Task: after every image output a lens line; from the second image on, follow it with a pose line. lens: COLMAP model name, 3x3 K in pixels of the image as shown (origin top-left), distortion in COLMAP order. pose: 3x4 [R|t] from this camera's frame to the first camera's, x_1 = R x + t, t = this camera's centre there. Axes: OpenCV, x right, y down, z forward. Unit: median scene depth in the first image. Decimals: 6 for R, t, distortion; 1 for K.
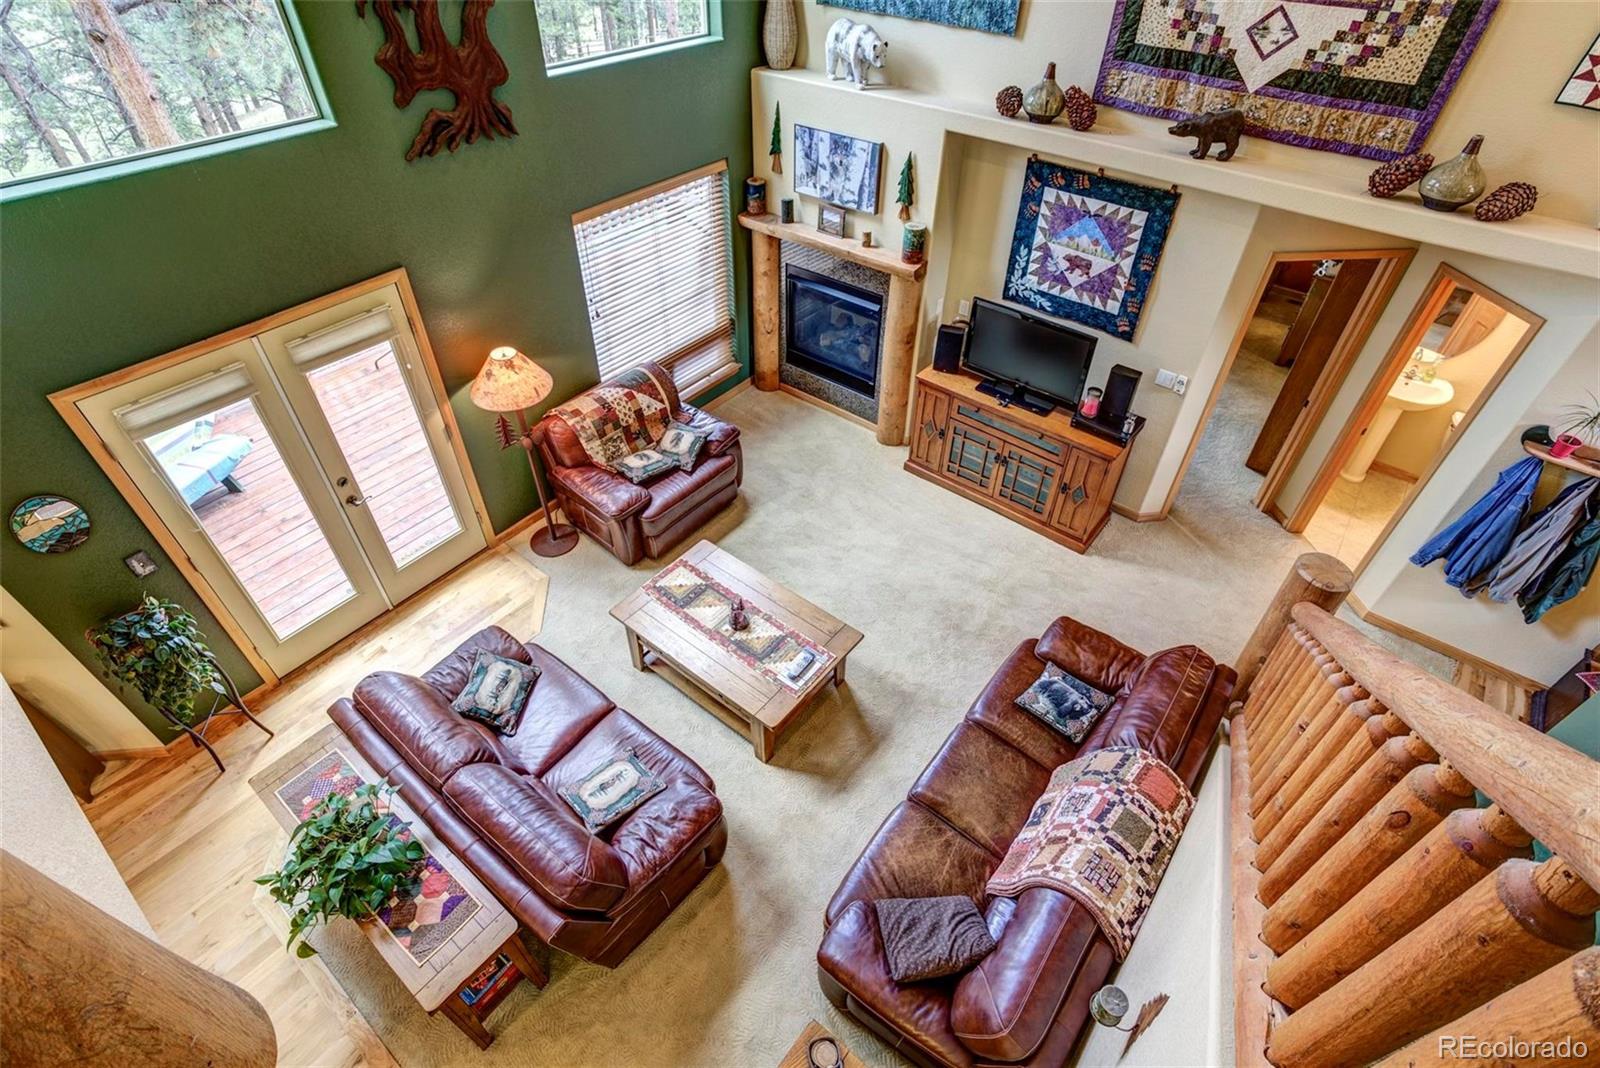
lens RADIAL K [[763.5, 0, 803.7], [0, 763.5, 538.2], [0, 0, 1]] dist [-0.018866, 0.004147]
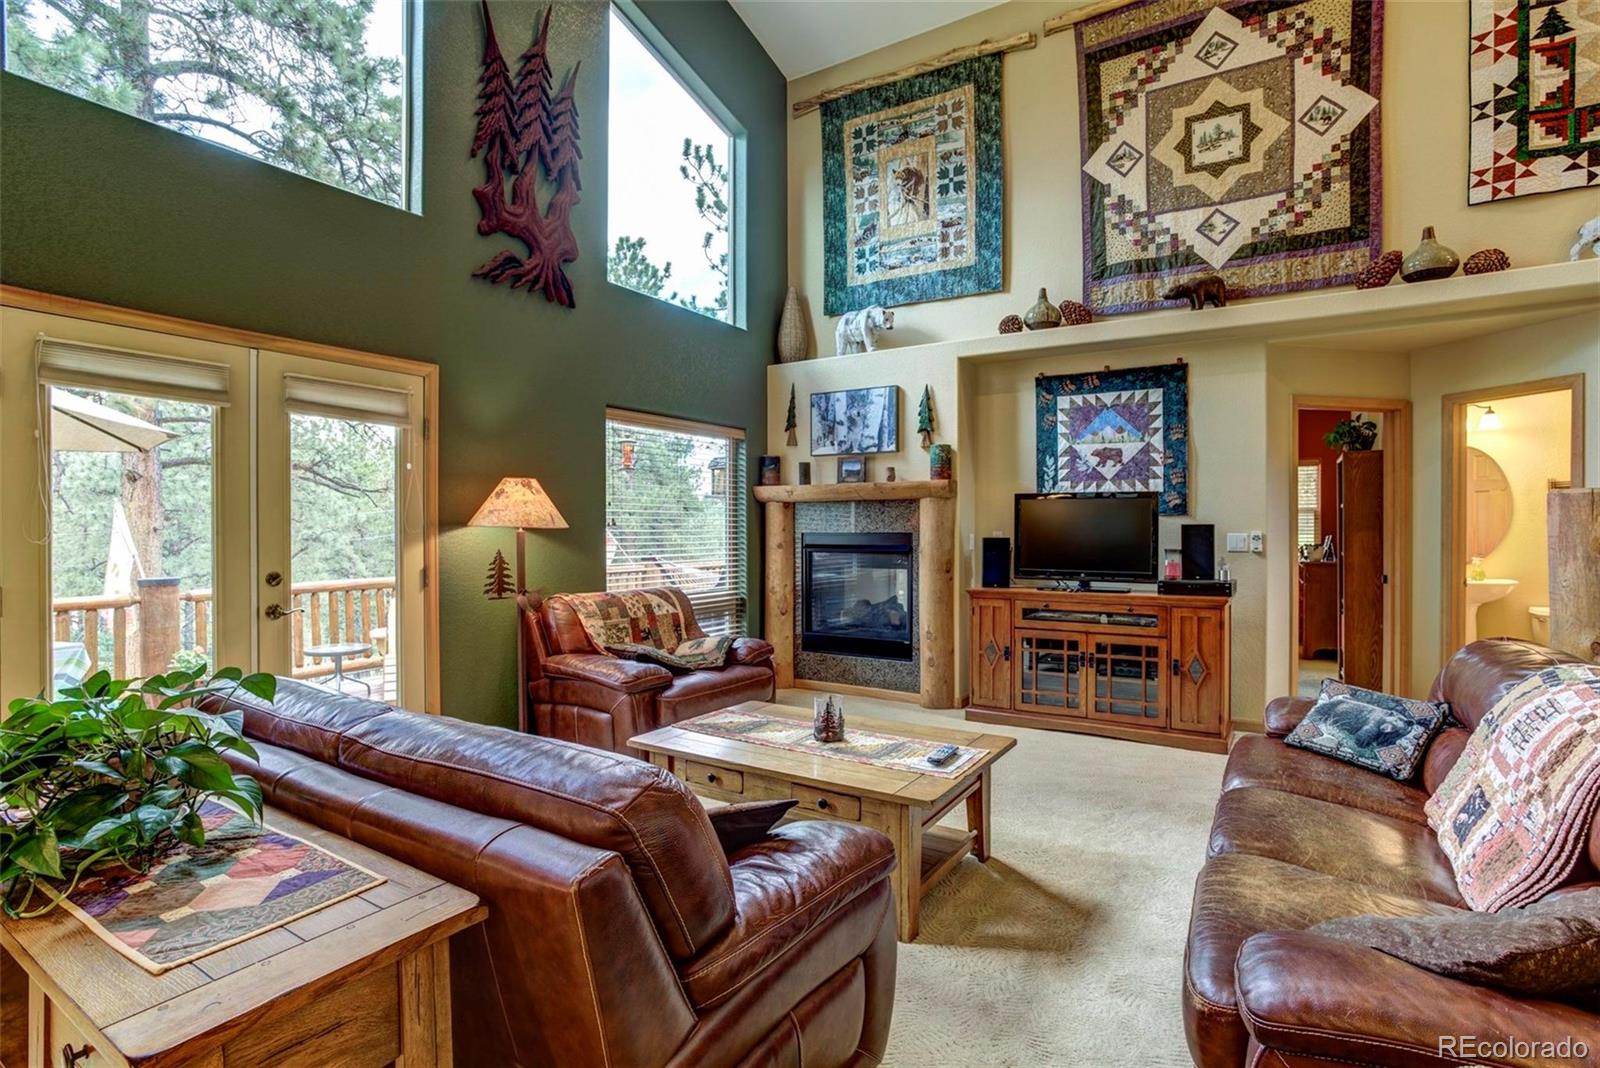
lens RADIAL K [[775.5, 0, 807.5], [0, 775.5, 537.7], [0, 0, 1]] dist [-0.055241, 0.024526]
pose [[0.994752, -0.021515, 0.100024, -0.145258], [0.082732, 0.744321, -0.662677, 0.375145], [-0.060193, 0.667475, 0.742196, 0.347344]]
